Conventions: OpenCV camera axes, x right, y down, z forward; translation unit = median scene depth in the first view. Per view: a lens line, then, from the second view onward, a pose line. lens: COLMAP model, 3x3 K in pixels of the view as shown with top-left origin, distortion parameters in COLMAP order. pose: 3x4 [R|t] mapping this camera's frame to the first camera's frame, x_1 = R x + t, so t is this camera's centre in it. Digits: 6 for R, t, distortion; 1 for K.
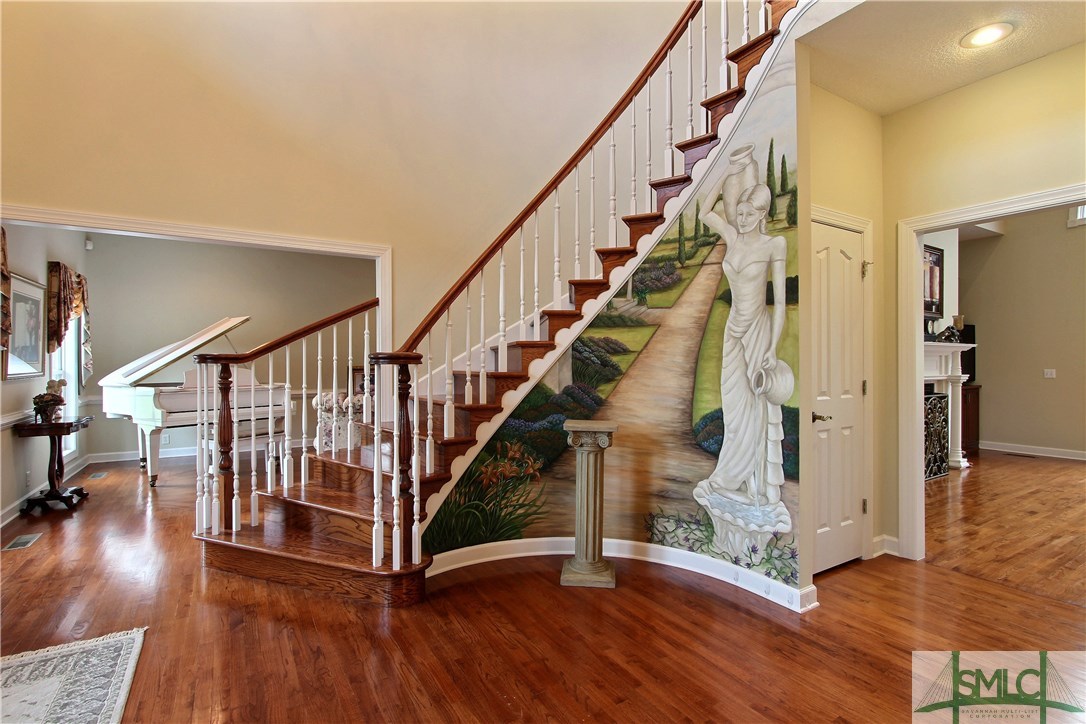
lens RADIAL K [[510.8, 0, 543.0], [0, 510.8, 362.0], [0, 0, 1]] dist [0.000506, -0.000130]
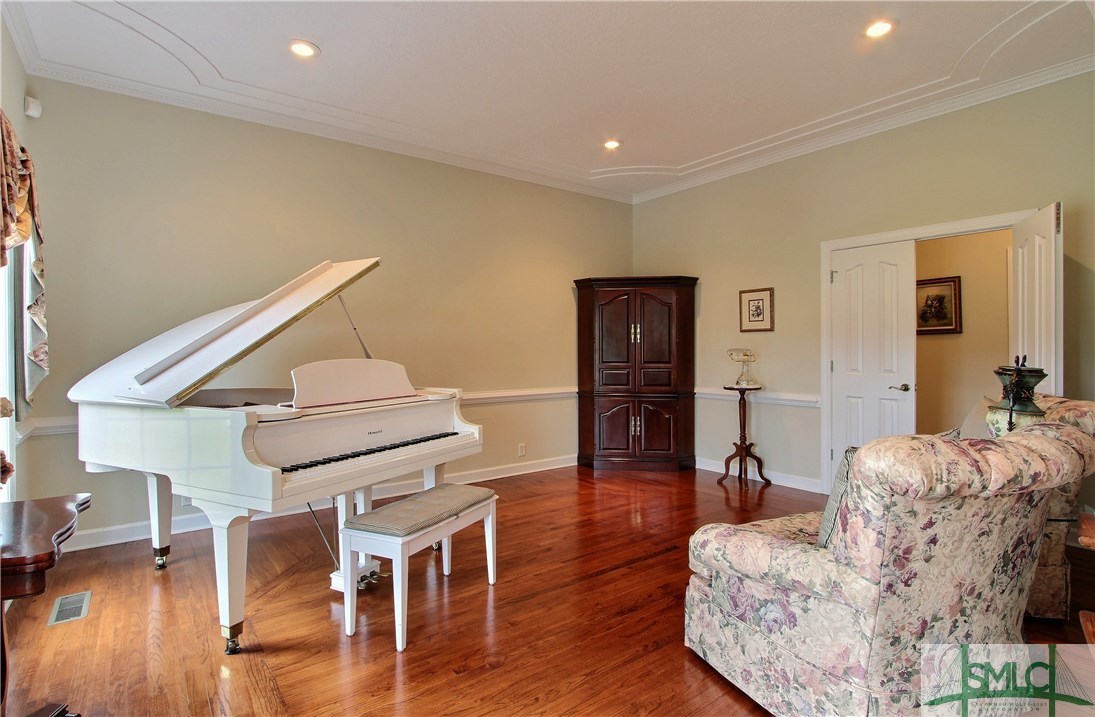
lens RADIAL K [[525.4, 0, 547.5], [0, 525.4, 358.5], [0, 0, 1]] dist [-0.015169, -0.000212]
pose [[0.993650, -0.002233, 0.112491, -0.495135], [0.001230, 0.999959, 0.008988, 0.005352], [-0.112507, -0.008792, 0.993612, 0.493300]]
